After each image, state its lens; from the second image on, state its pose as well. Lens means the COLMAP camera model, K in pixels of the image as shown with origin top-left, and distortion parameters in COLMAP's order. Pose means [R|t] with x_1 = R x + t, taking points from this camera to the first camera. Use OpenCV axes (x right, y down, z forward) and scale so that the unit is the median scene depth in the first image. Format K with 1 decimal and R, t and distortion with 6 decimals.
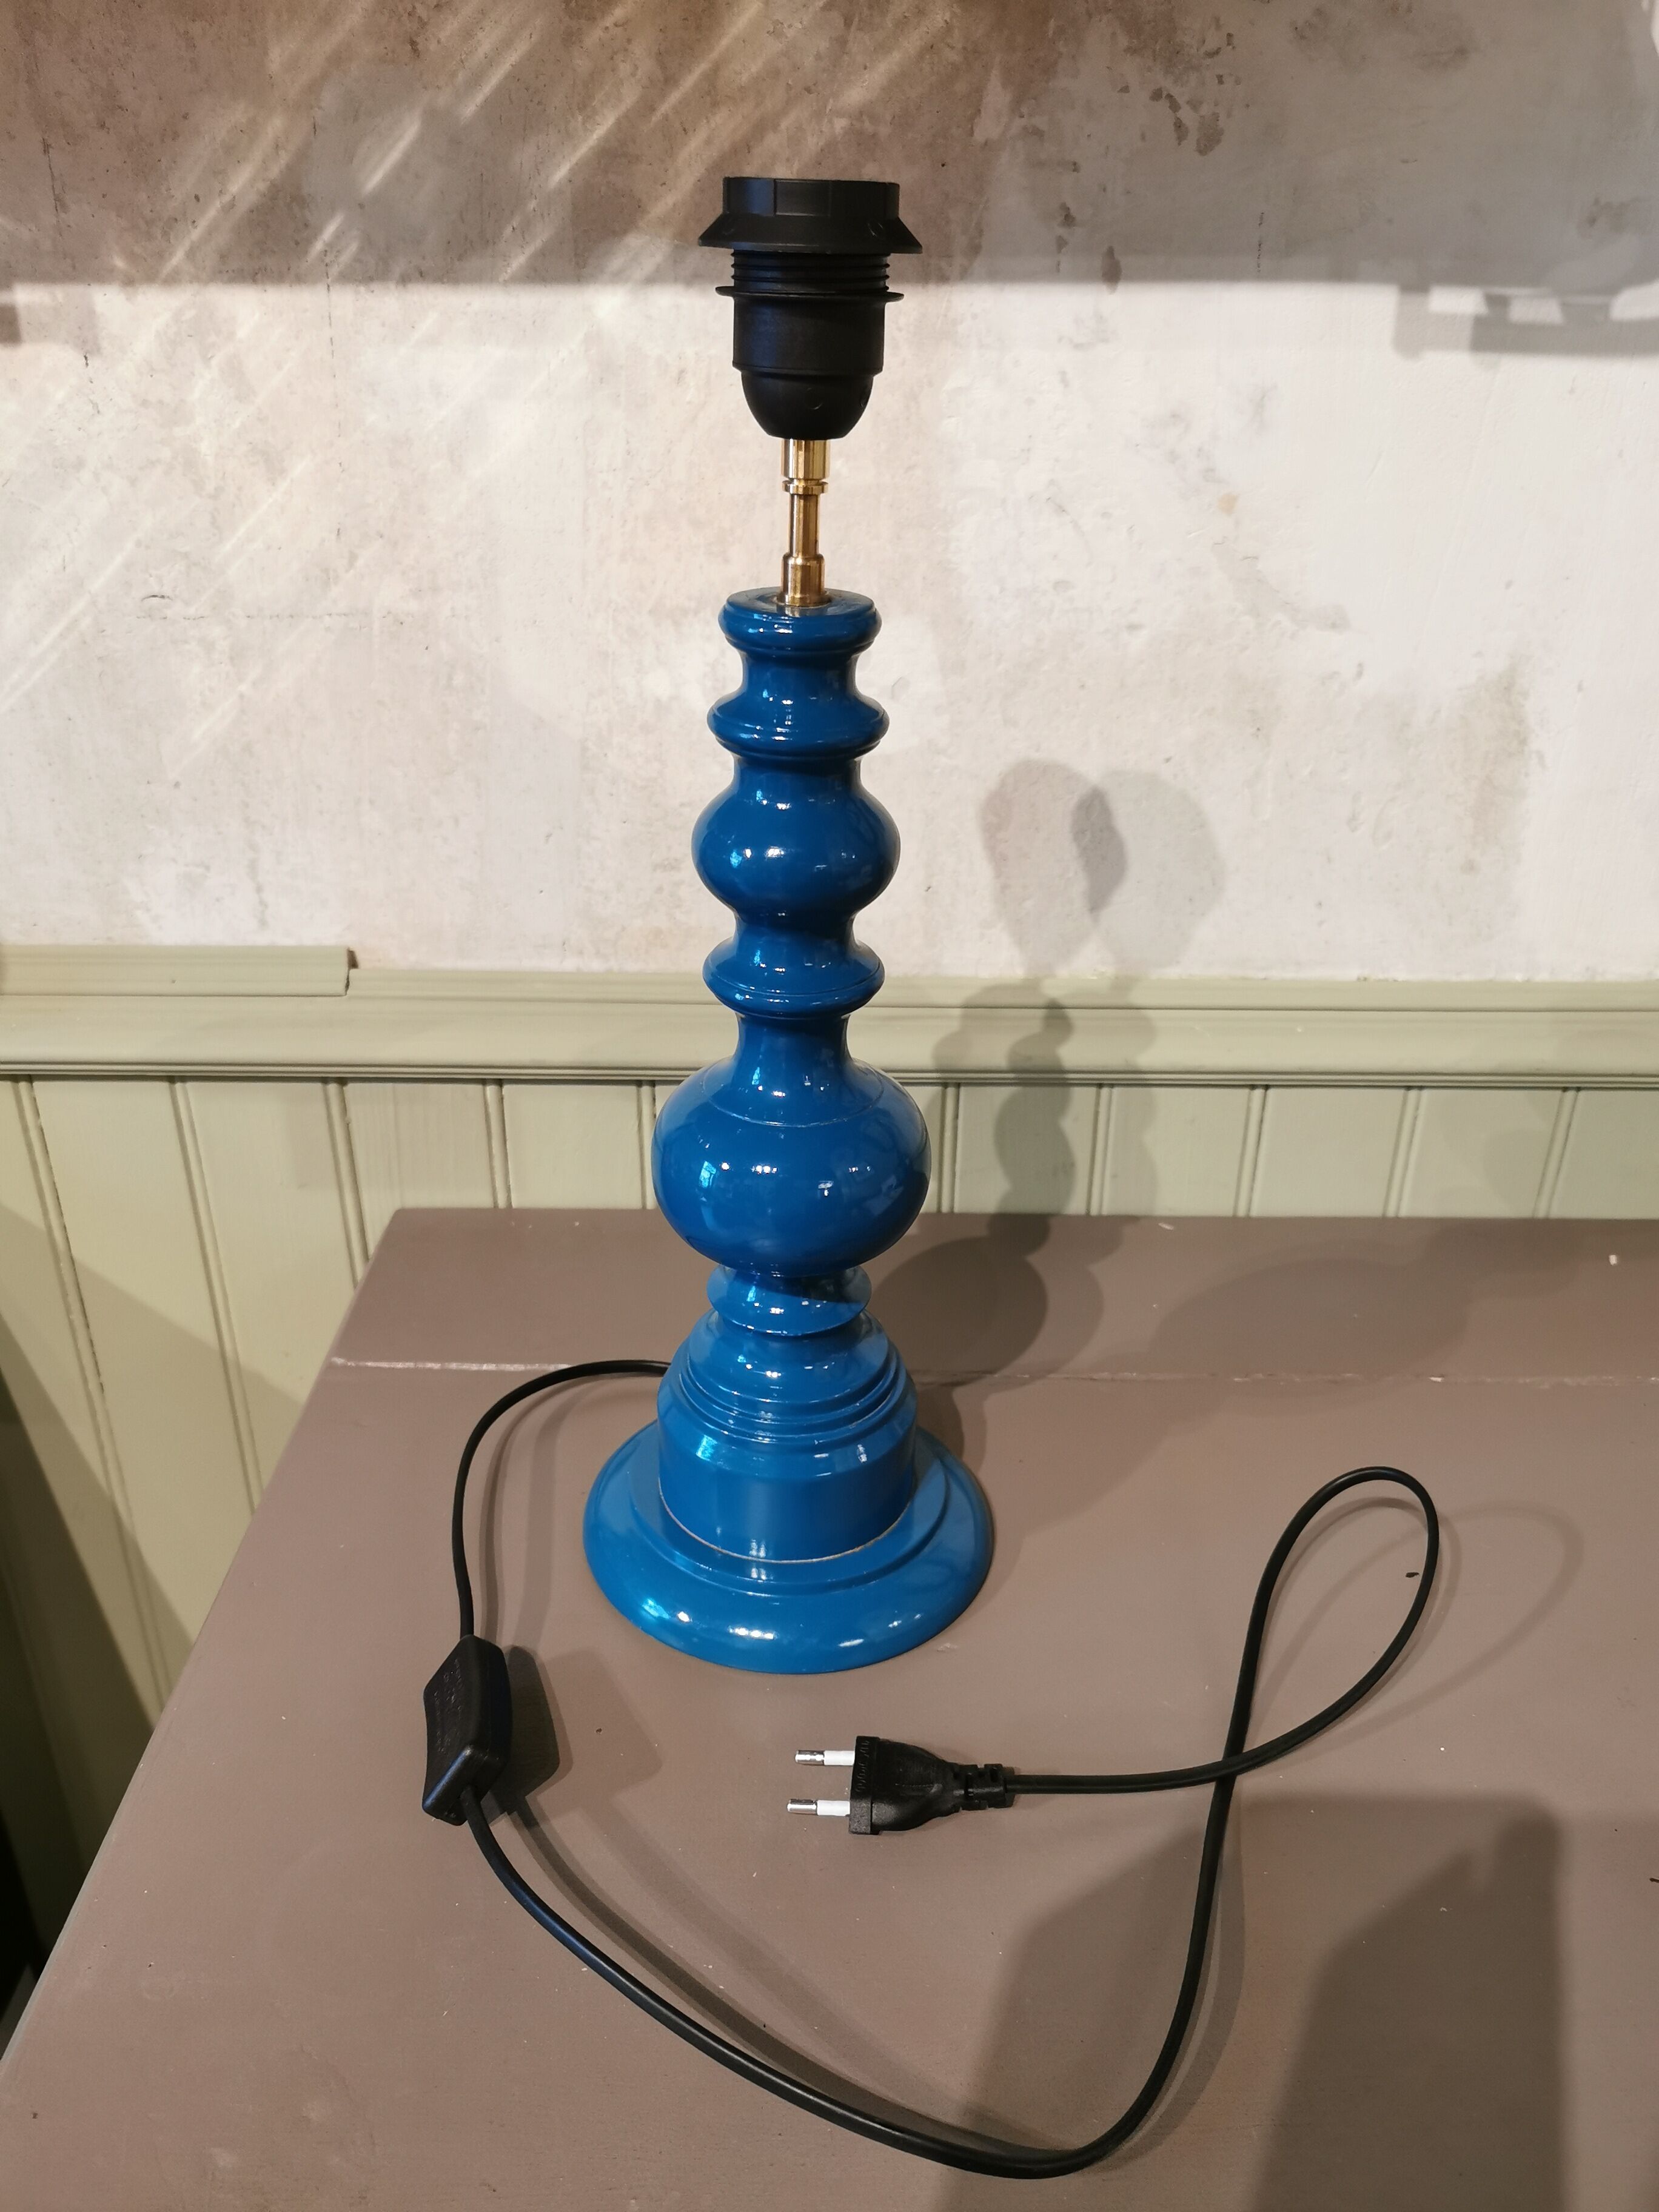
lens RADIAL K [[1750.5, 0, 835.0], [0, 1750.5, 1119.6], [0, 0, 1]] dist [0.024039, -0.070612]
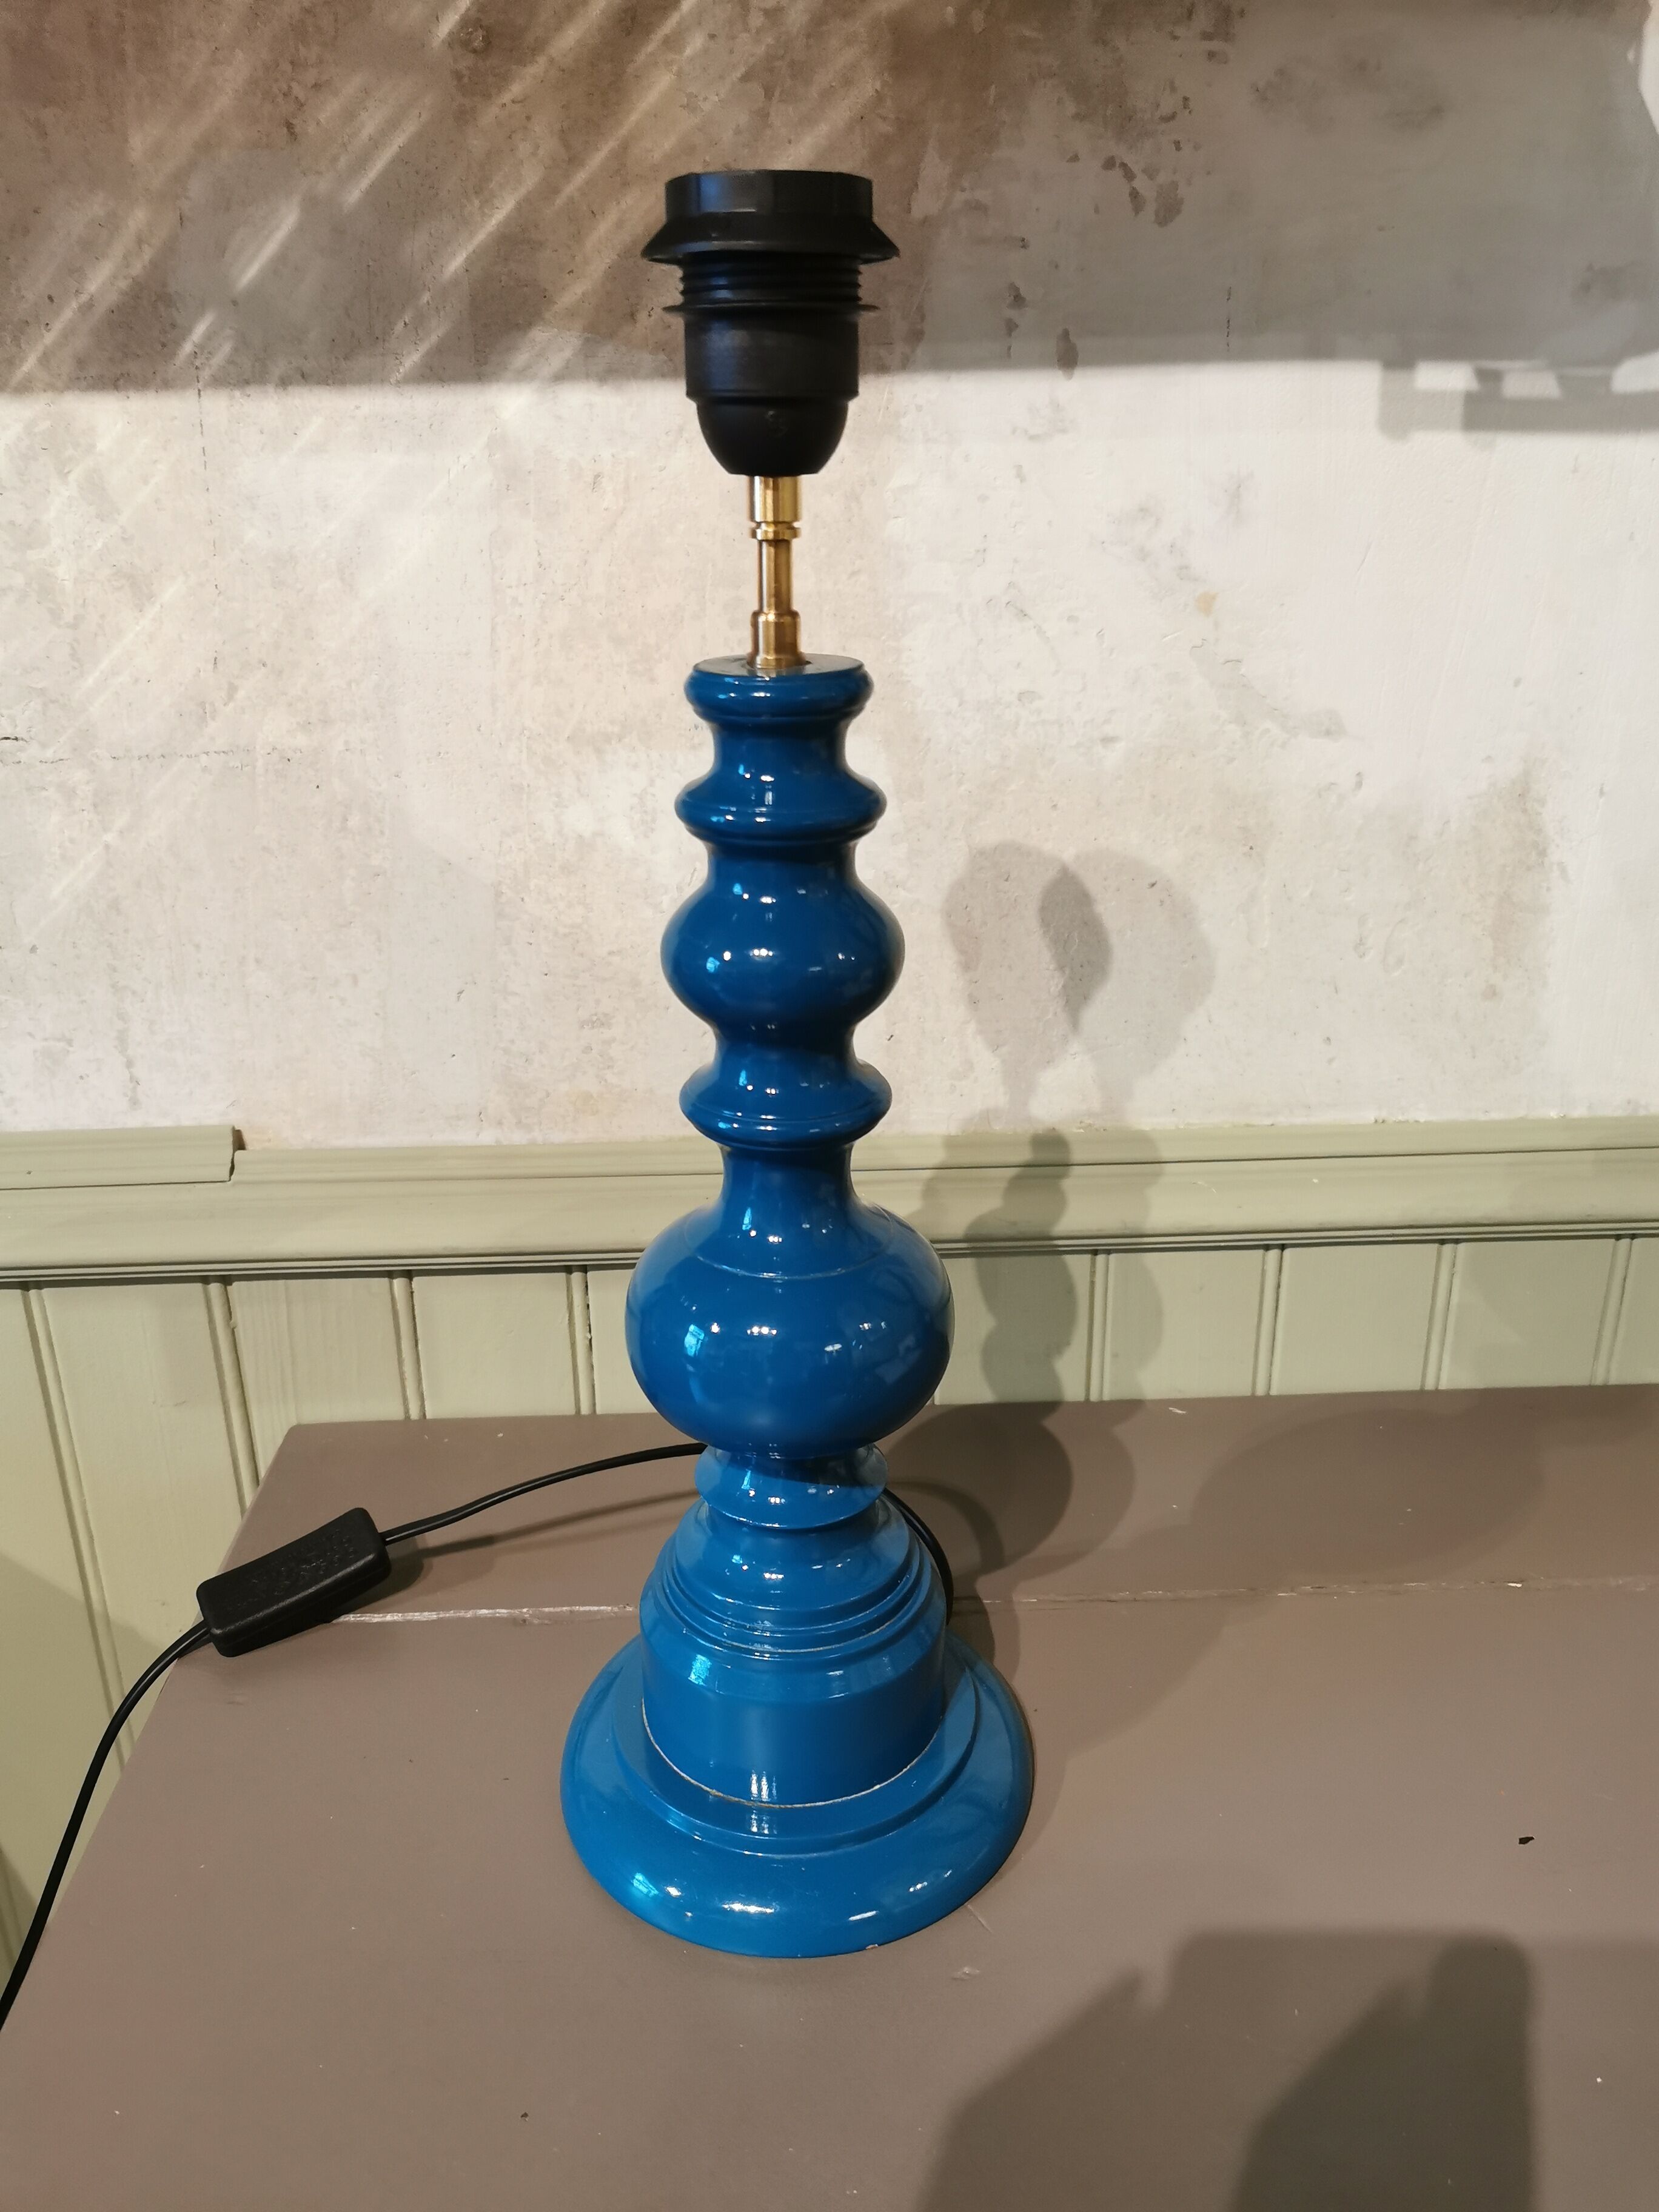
lens RADIAL K [[1750.5, 0, 832.5], [0, 1750.5, 1089.7], [0, 0, 1]] dist [0.024039, -0.070612]
pose [[0.998942, -0.034730, 0.030152, -0.004345], [0.037989, 0.992609, -0.115257, -0.004429], [-0.025926, 0.116280, 0.992878, 0.129879]]
